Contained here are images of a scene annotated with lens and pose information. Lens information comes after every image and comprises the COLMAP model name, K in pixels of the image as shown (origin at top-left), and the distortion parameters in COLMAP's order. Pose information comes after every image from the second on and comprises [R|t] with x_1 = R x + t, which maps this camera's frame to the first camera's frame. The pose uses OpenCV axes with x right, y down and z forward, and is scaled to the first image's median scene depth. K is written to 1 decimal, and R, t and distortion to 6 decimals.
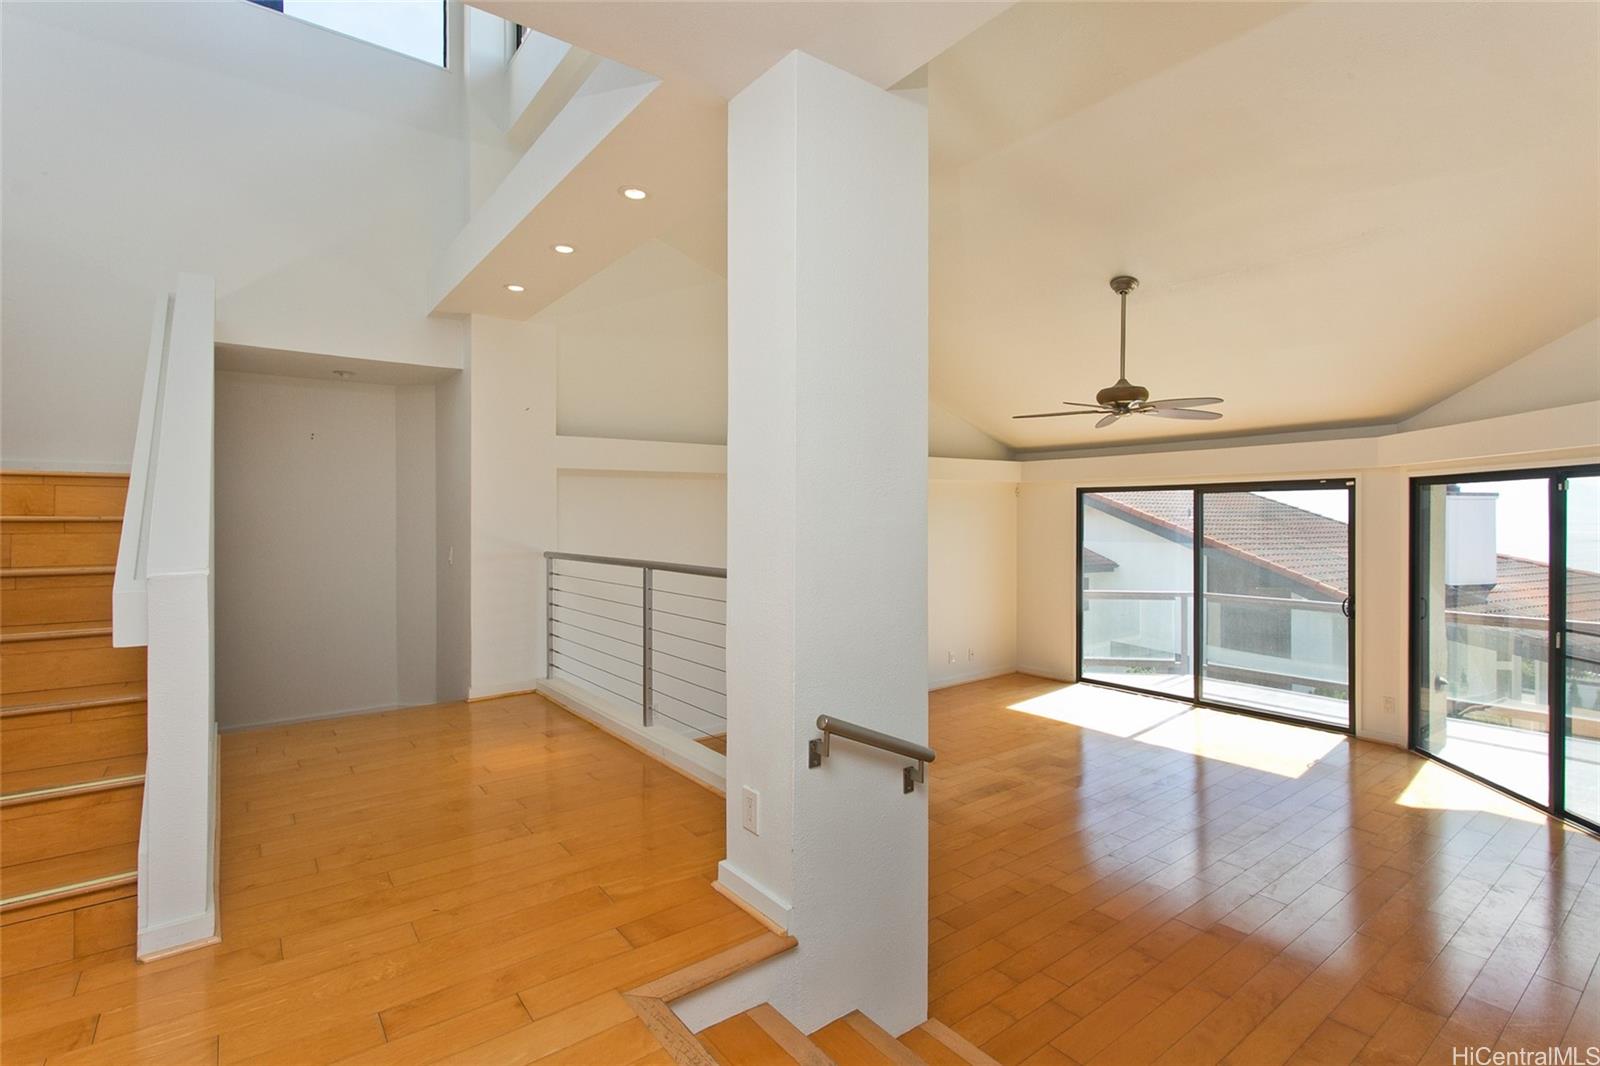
lens RADIAL K [[759.9, 0, 806.1], [0, 759.9, 526.1], [0, 0, 1]] dist [0.003416, 0.000933]
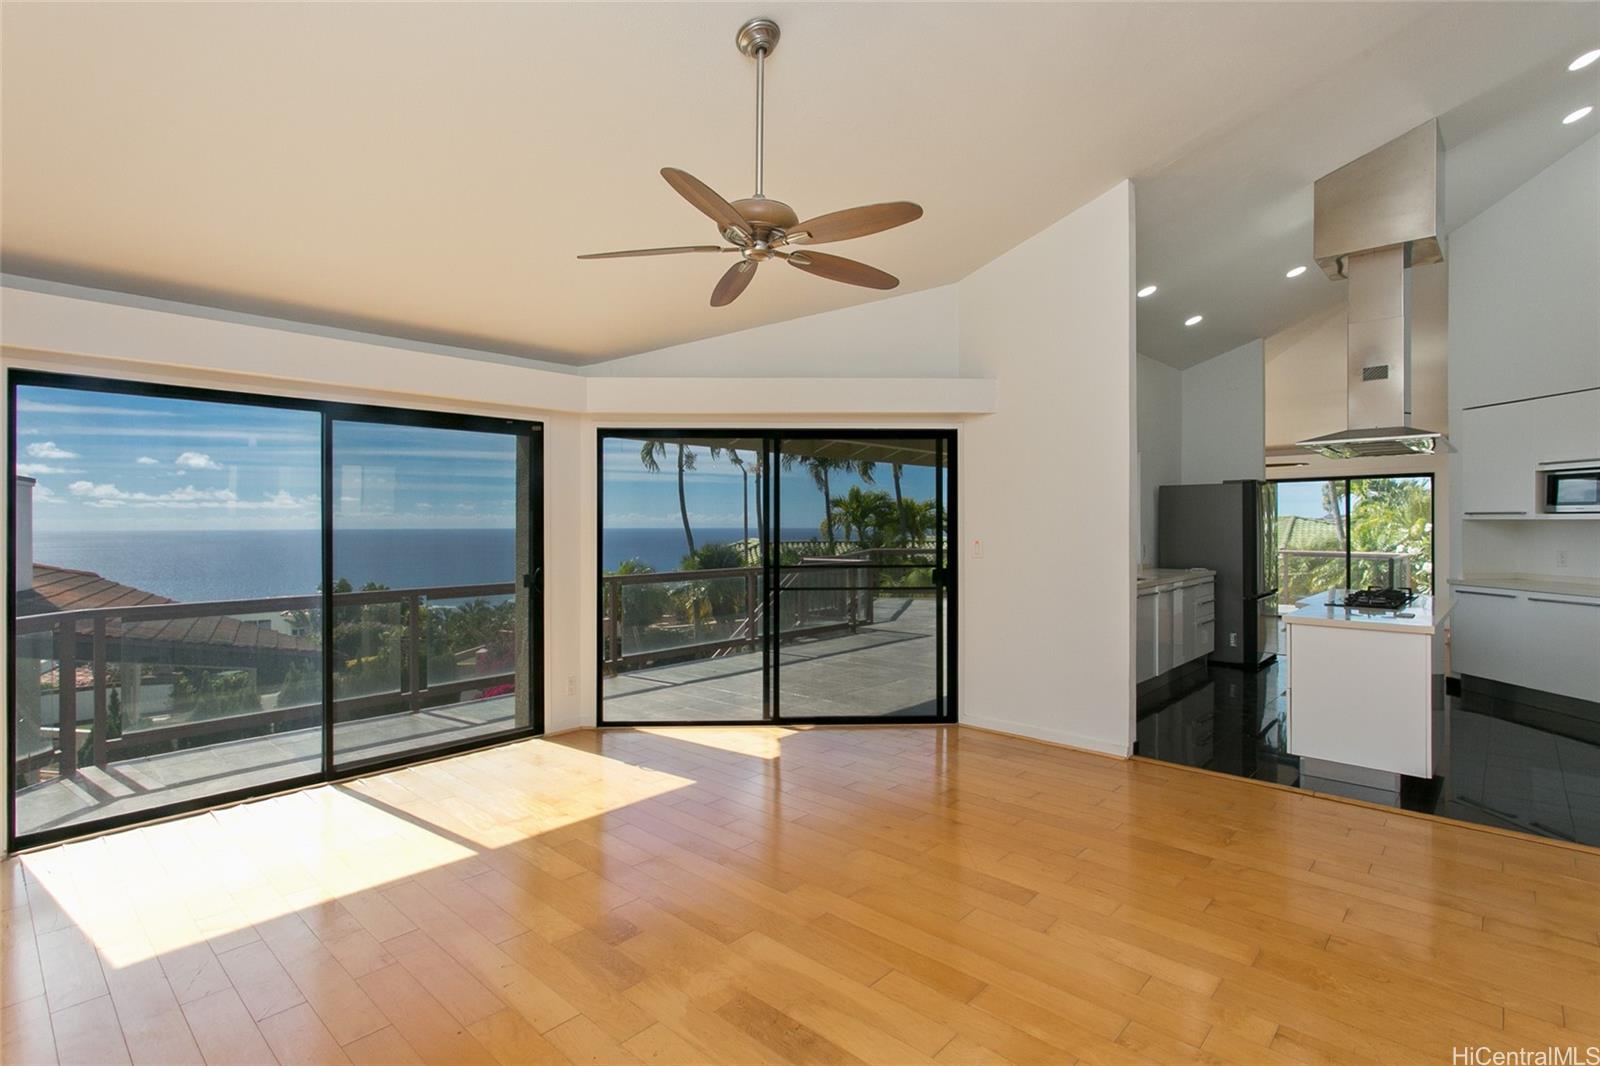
lens RADIAL K [[759.9, 0, 806.1], [0, 759.9, 526.1], [0, 0, 1]] dist [0.003416, 0.000933]
pose [[-0.174068, 0.008231, 0.984699, -0.156655], [0.020924, 0.999770, -0.004658, 0.068113], [-0.984511, 0.019793, -0.174200, 0.996111]]
